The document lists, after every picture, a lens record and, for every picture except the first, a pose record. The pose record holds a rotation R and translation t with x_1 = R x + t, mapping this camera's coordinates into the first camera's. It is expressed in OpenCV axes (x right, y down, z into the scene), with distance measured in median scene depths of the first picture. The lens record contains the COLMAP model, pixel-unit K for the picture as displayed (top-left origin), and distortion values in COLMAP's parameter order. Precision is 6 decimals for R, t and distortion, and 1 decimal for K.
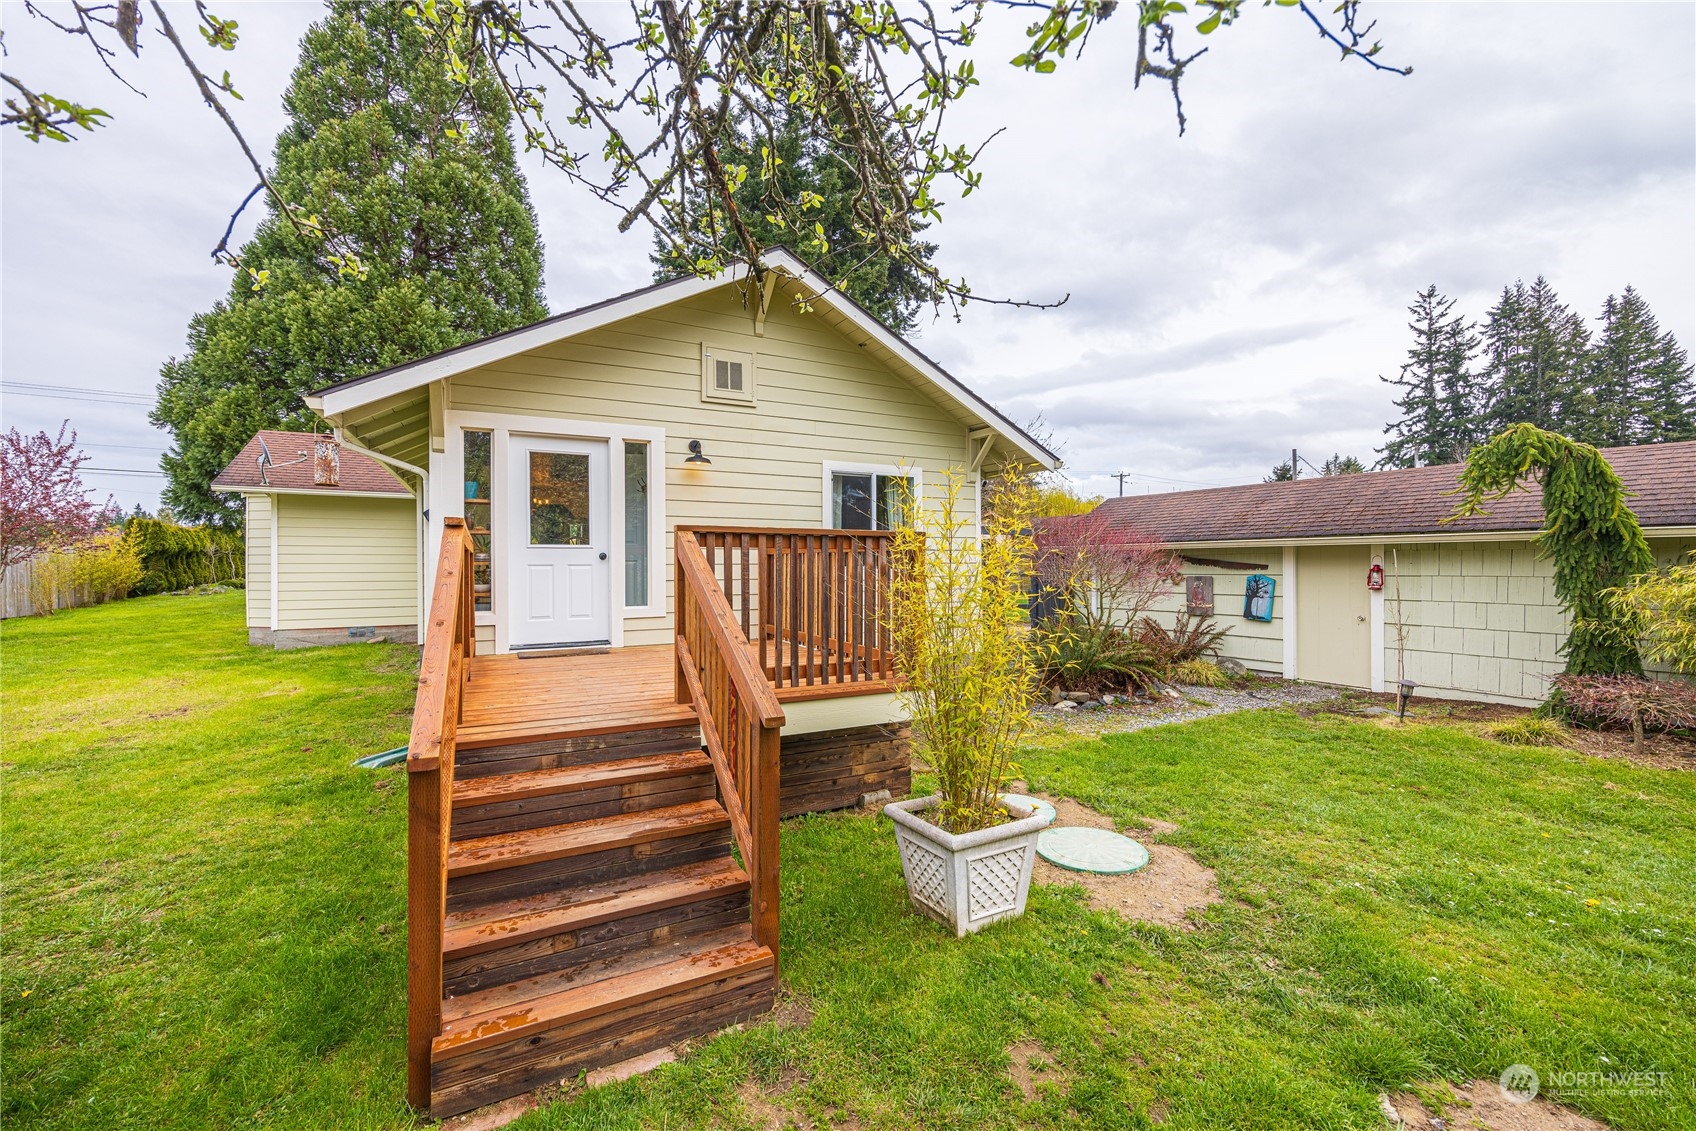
lens RADIAL K [[679.4, 0, 851.0], [0, 679.4, 562.5], [0, 0, 1]] dist [-0.003005, -0.000114]
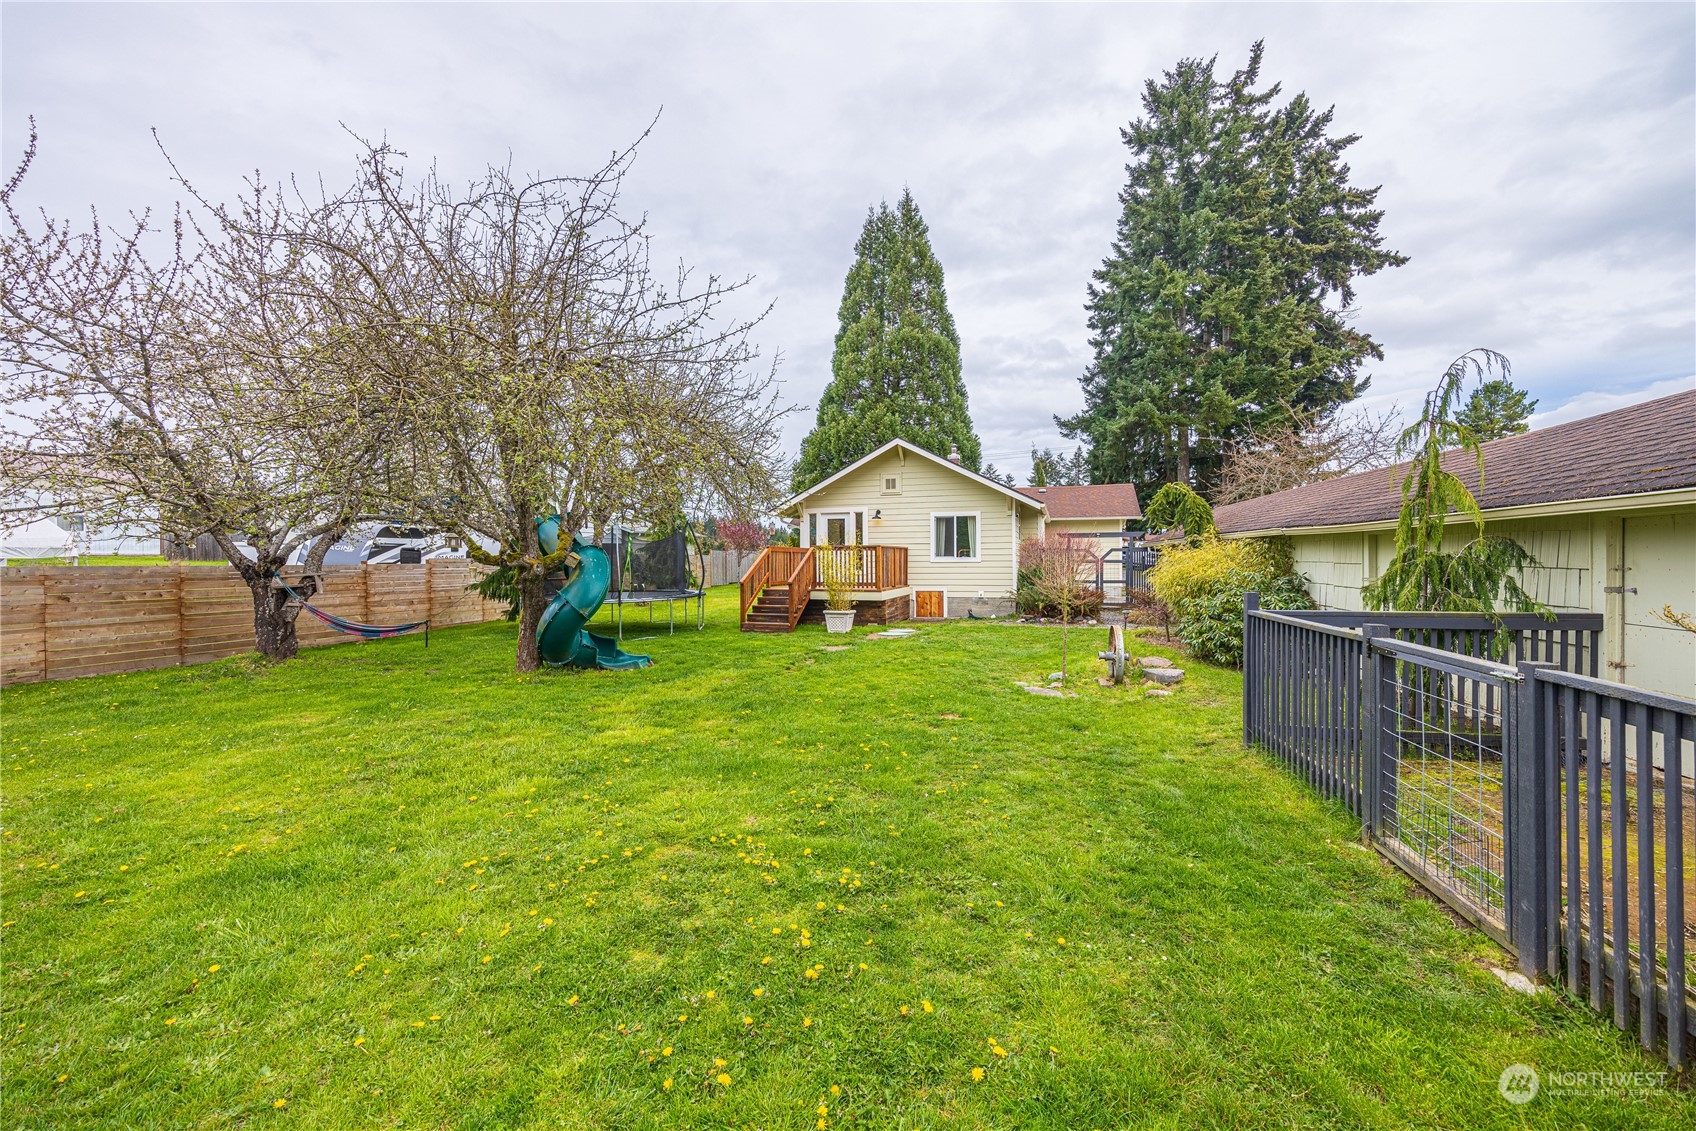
lens RADIAL K [[679.4, 0, 851.0], [0, 679.4, 562.5], [0, 0, 1]] dist [-0.003005, -0.000114]
pose [[0.708998, 0.001723, -0.705208, 1.569696], [0.003286, 0.999978, 0.005747, 0.014074], [0.705202, -0.006392, 0.708977, -0.978720]]
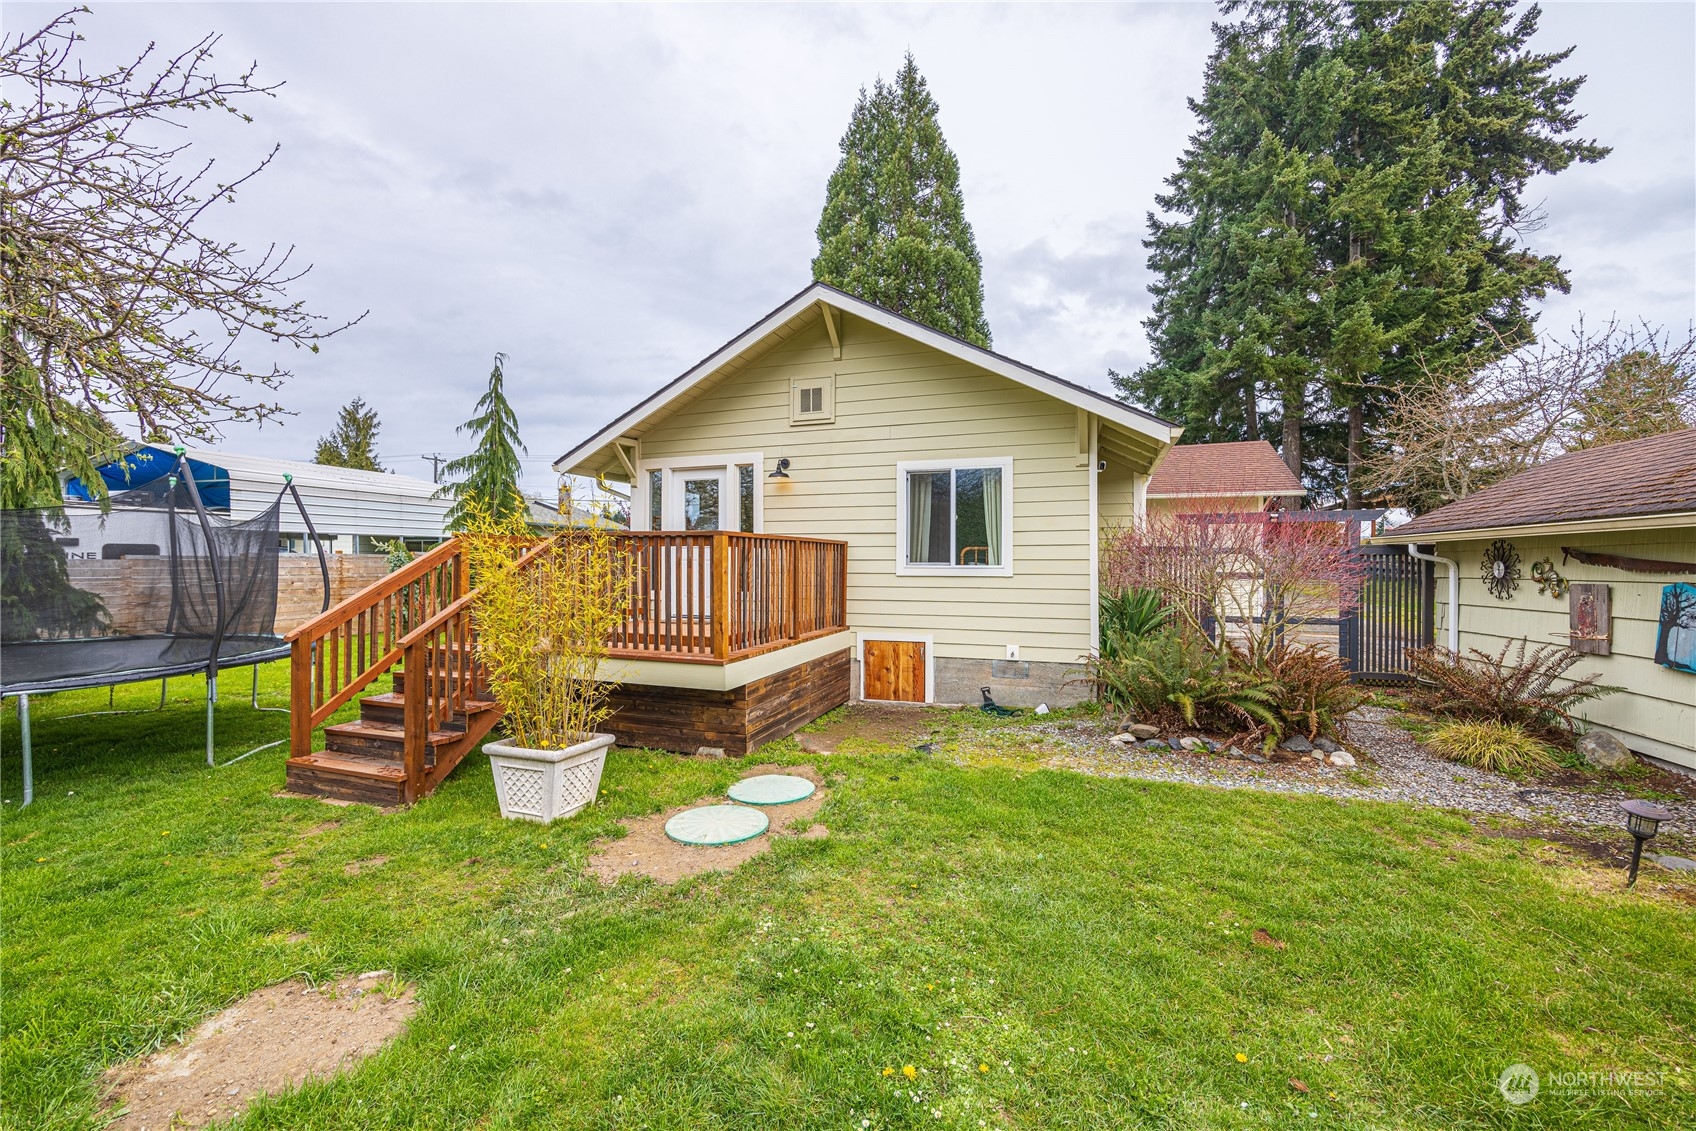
lens RADIAL K [[679.4, 0, 851.0], [0, 679.4, 562.5], [0, 0, 1]] dist [-0.003005, -0.000114]
pose [[0.682405, 0.004432, -0.730961, 0.732843], [-0.003290, 0.999990, 0.002991, 0.003623], [0.730967, 0.000364, 0.682413, 0.243842]]
